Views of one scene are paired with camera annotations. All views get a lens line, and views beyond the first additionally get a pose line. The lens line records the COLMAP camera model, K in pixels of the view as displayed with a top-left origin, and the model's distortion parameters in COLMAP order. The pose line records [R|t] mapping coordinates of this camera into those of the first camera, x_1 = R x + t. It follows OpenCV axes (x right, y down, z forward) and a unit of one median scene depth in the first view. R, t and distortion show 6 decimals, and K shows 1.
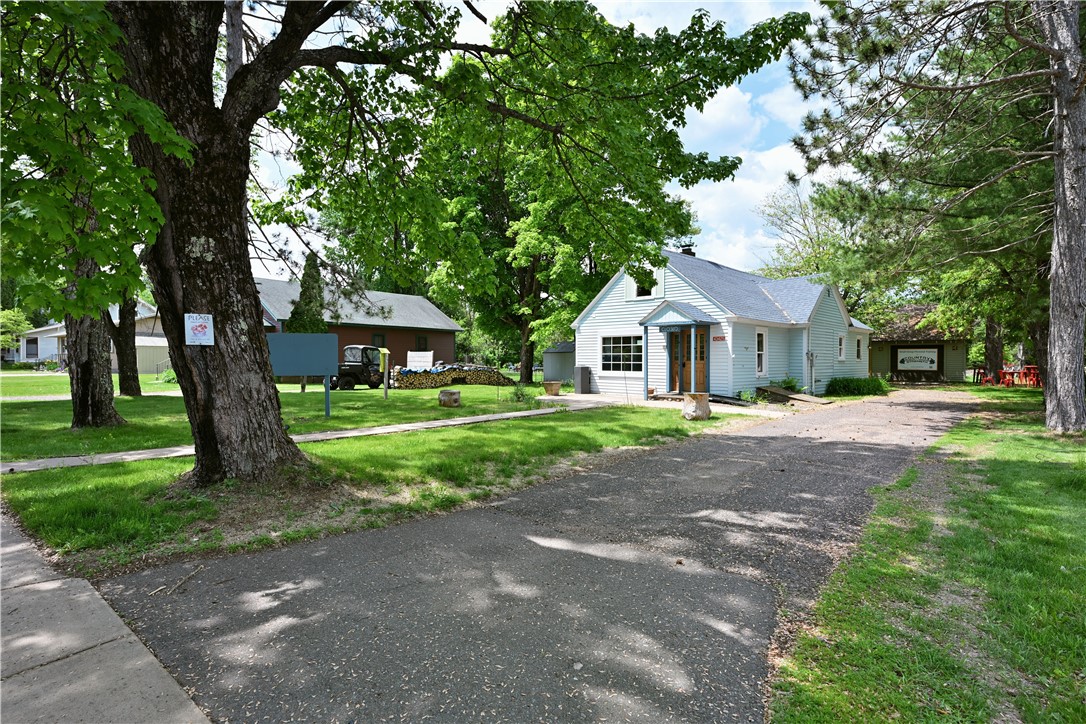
lens RADIAL K [[528.5, 0, 539.0], [0, 528.5, 364.0], [0, 0, 1]] dist [0.003377, 0.000419]
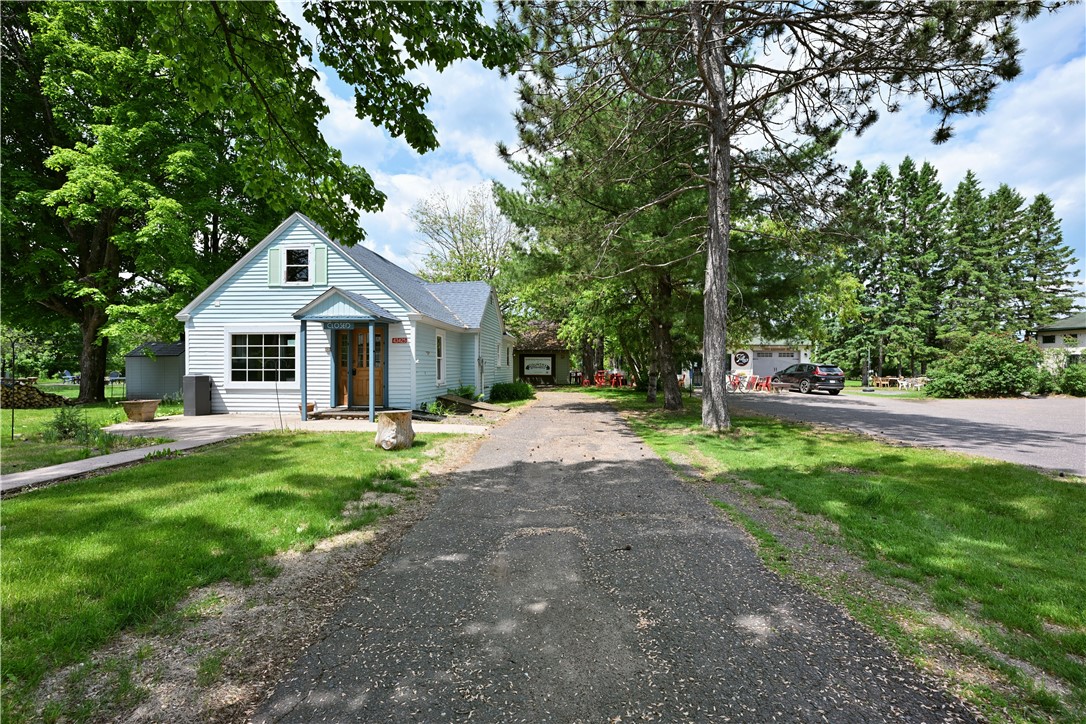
lens RADIAL K [[499.0, 0, 544.8], [0, 499.0, 365.6], [0, 0, 1]] dist [0.004086, 0.002037]
pose [[0.764690, 0.000796, 0.644398, 0.008636], [0.005732, 0.999951, -0.008037, -0.000617], [-0.644373, 0.009840, 0.764648, 0.225196]]
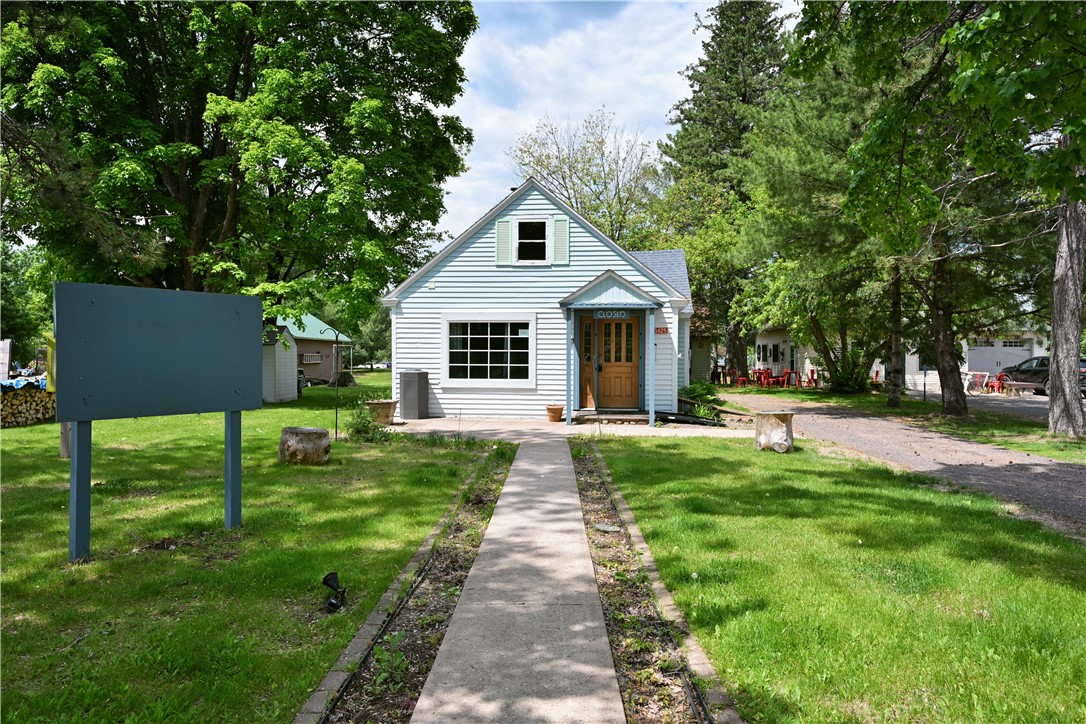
lens RADIAL K [[740.2, 0, 548.3], [0, 740.2, 354.2], [0, 0, 1]] dist [0.002185, 0.000290]
pose [[0.769504, 0.003981, 0.638630, -0.348435], [0.001975, 0.999961, -0.008613, -0.007765], [-0.638639, 0.007889, 0.769466, 0.302415]]
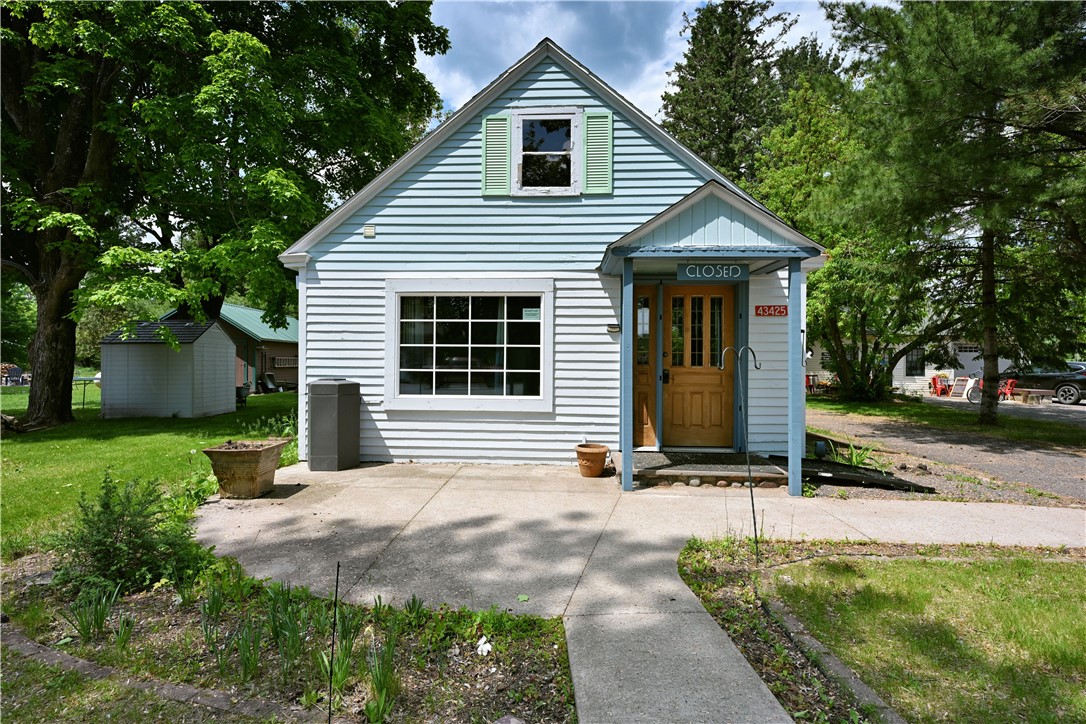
lens RADIAL K [[562.1, 0, 543.8], [0, 562.1, 353.2], [0, 0, 1]] dist [0.018469, 0.000013]
pose [[0.739058, 0.015174, 0.673471, -0.059577], [-0.000408, 0.999756, -0.022078, -0.005957], [-0.673641, 0.016042, 0.738884, 0.710292]]
